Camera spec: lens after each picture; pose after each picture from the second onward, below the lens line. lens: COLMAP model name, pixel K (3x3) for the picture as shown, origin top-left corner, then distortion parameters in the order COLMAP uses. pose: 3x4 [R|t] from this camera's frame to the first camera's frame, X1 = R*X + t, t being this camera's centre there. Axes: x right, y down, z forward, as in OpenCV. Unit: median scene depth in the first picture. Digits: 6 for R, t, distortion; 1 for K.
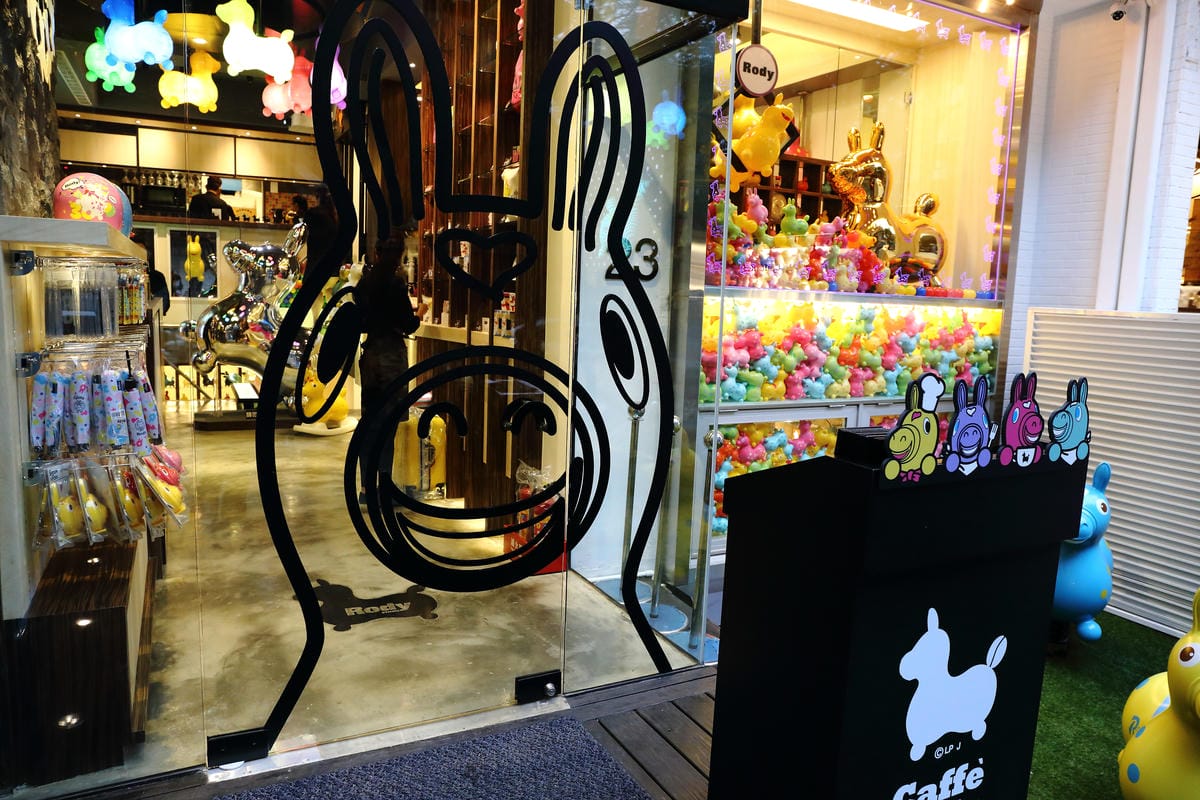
lens RADIAL K [[819.9, 0, 600.0], [0, 819.9, 400.0], [0, 0, 1]] dist [-0.124069, 0.102751]
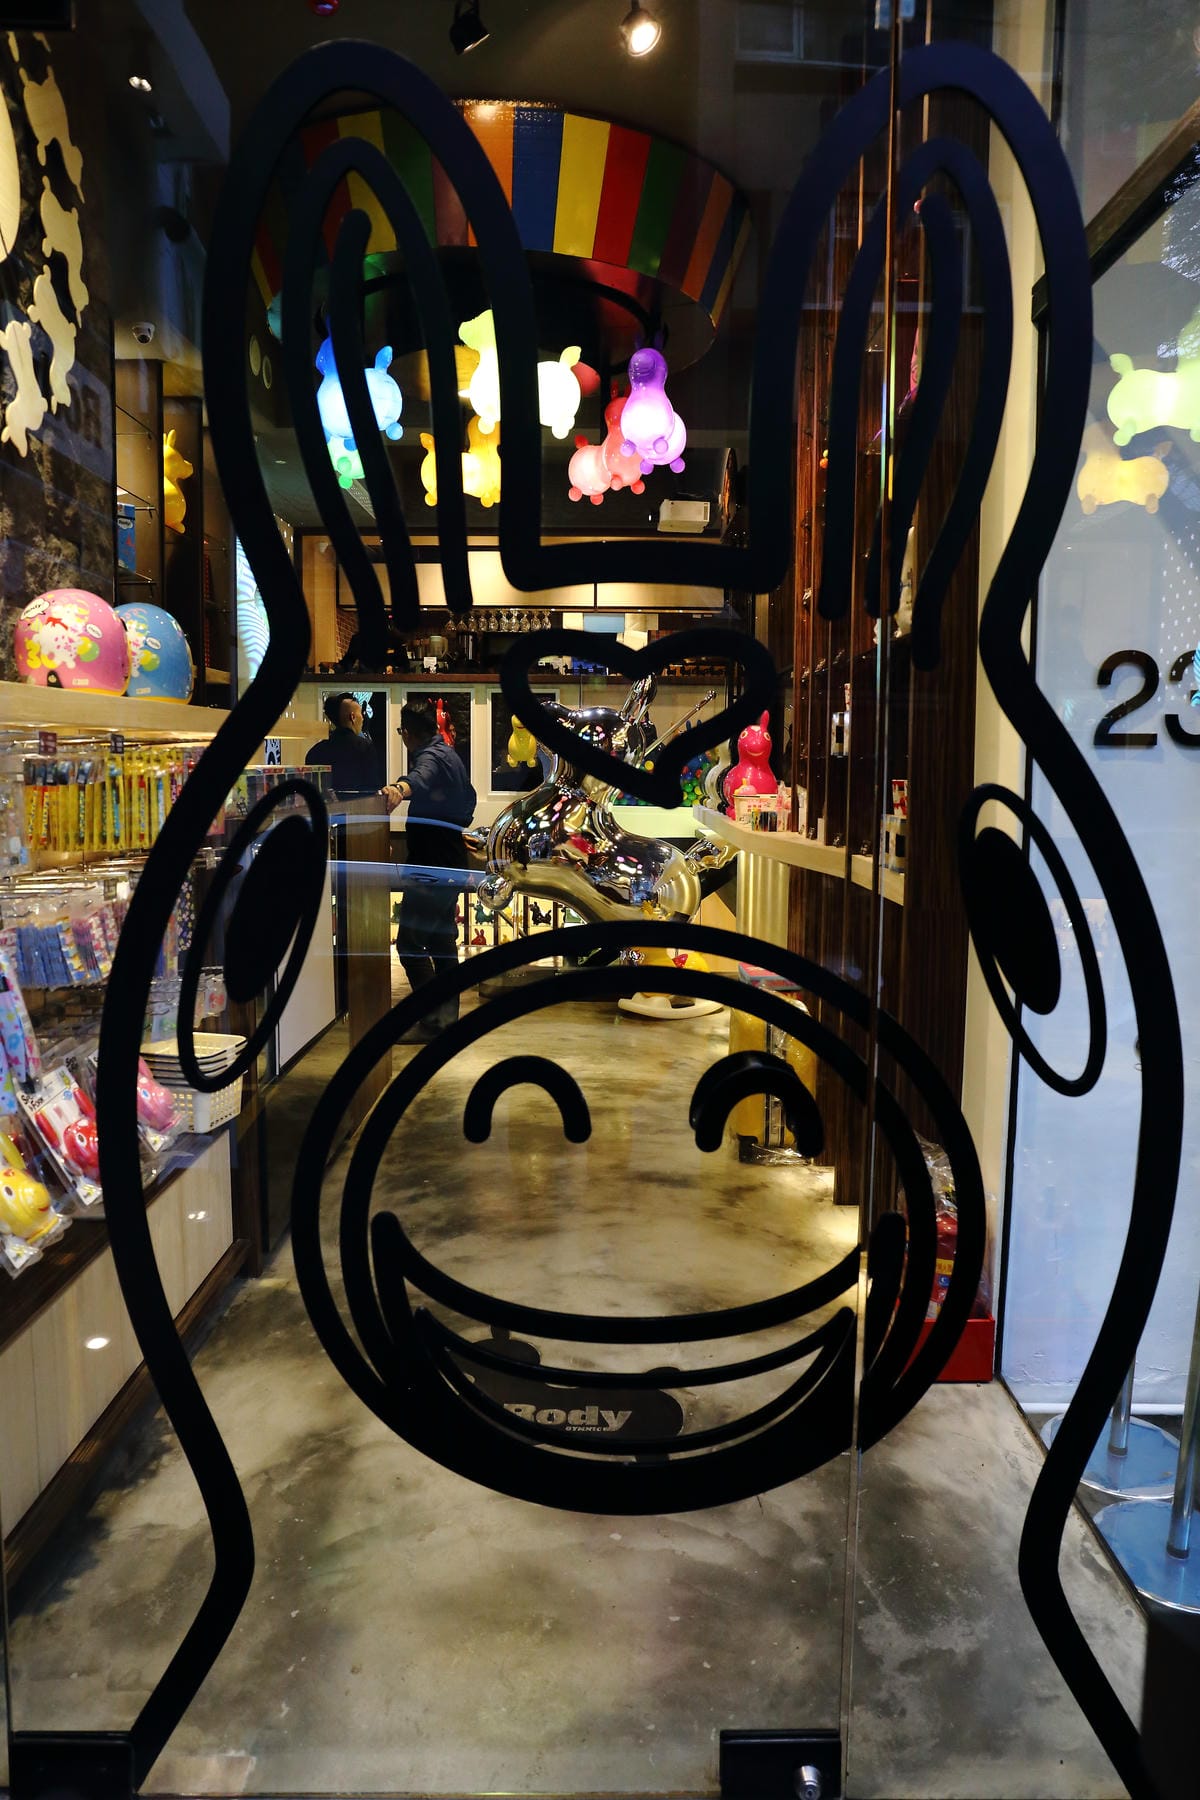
lens RADIAL K [[1229.8, 0, 600.0], [0, 1229.8, 900.0], [0, 0, 1]] dist [-0.124069, 0.102751]
pose [[0.885061, 0.022737, -0.464920, 0.066054], [-0.037764, 0.999021, -0.023033, -0.034787], [0.463941, 0.037943, 0.885053, 0.261377]]
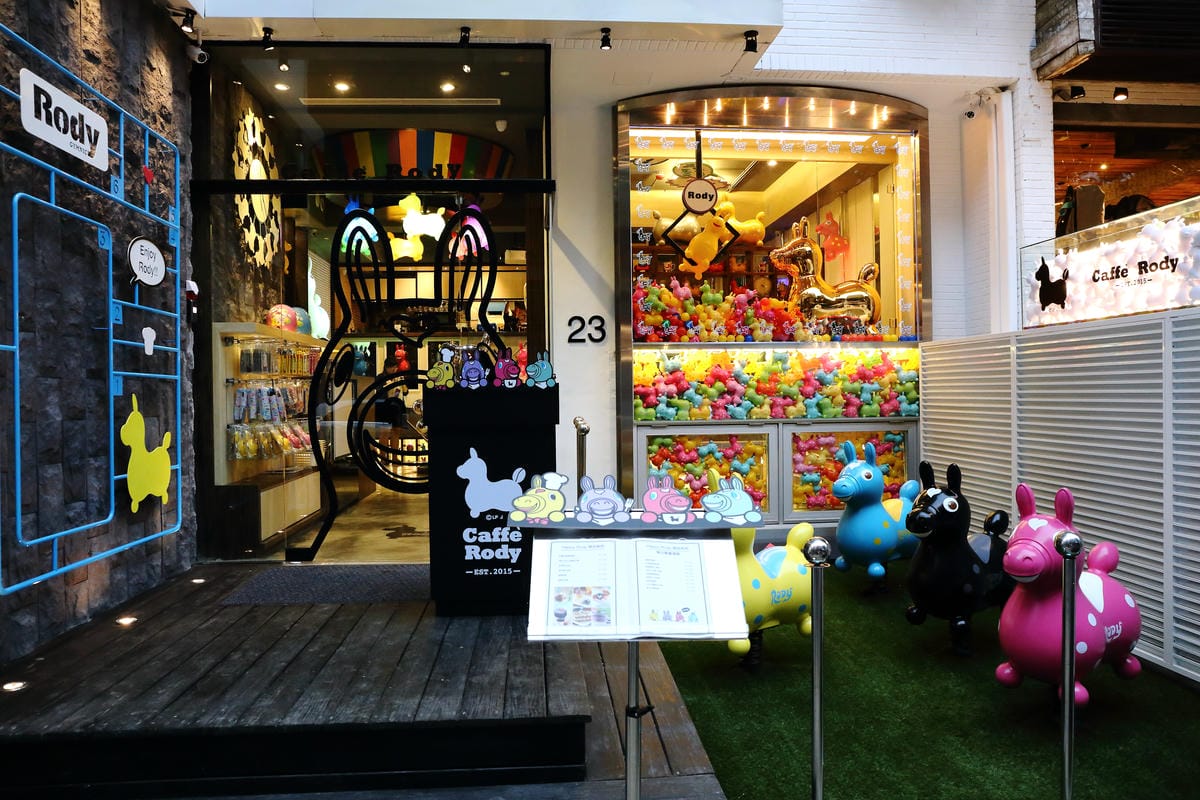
lens RADIAL K [[819.9, 0, 600.0], [0, 819.9, 400.0], [0, 0, 1]] dist [-0.124069, 0.102751]
pose [[0.922089, -0.045628, -0.384279, 0.605123], [-0.004690, 0.991634, -0.128996, 0.152687], [0.386950, 0.120748, 0.914160, -0.387990]]
